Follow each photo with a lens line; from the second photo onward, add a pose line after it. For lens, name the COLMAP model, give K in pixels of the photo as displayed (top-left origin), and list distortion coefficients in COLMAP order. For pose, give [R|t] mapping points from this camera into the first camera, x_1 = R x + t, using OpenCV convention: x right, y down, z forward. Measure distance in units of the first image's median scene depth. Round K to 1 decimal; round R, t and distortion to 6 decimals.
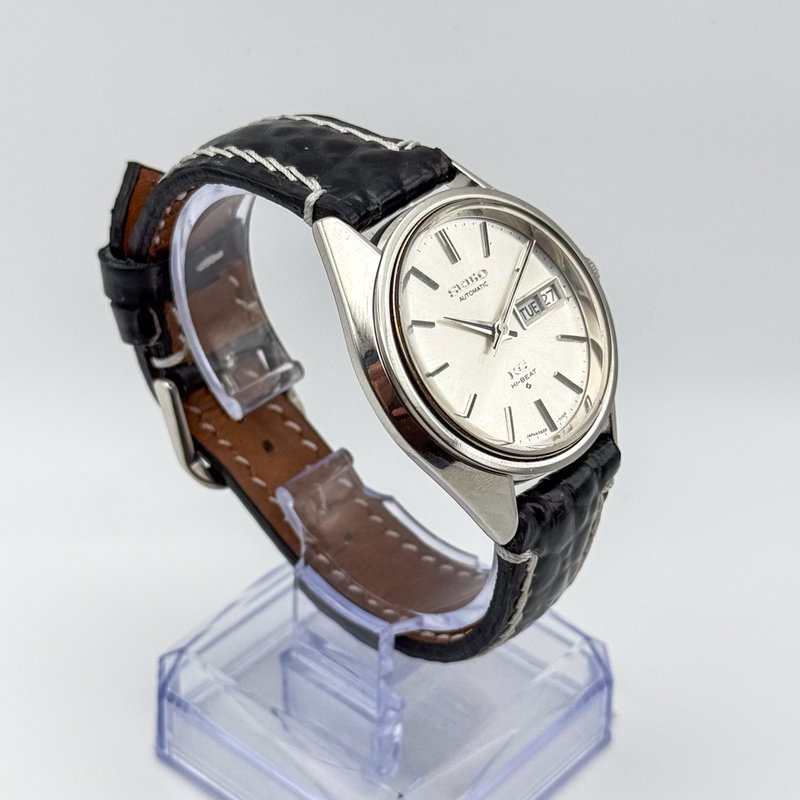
lens RADIAL K [[2095.8, 0, 400.0], [0, 2095.8, 400.0], [0, 0, 1]] dist [0.163612, 0.463936]
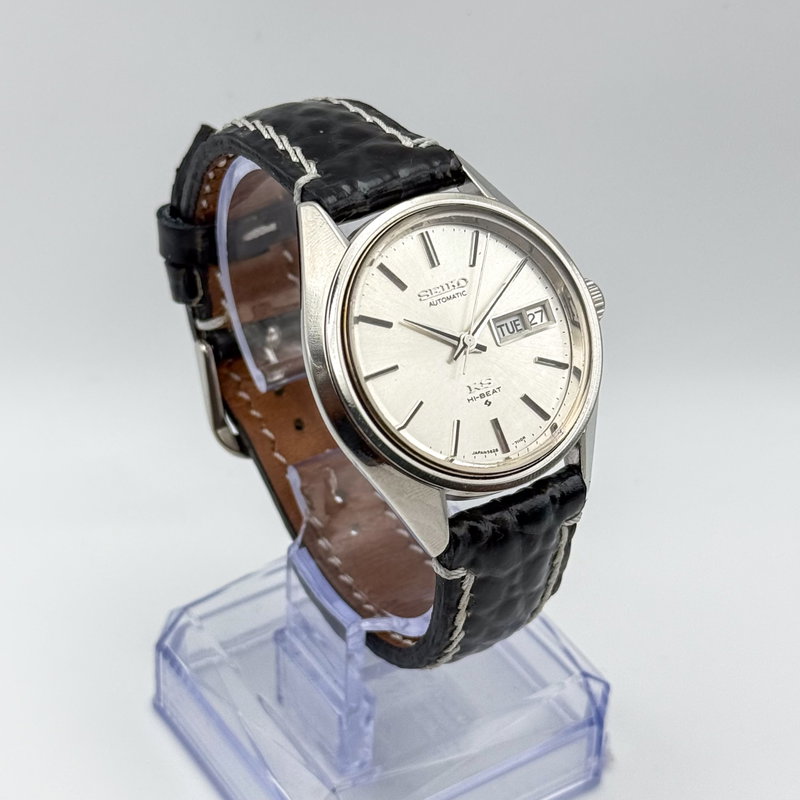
lens RADIAL K [[2095.8, 0, 400.0], [0, 2095.8, 400.0], [0, 0, 1]] dist [0.163612, 0.463936]
pose [[0.968033, 0.162377, -0.191171, 0.201002], [-0.161390, 0.986671, 0.020833, -0.020998], [0.192006, 0.010686, 0.981336, 0.031031]]
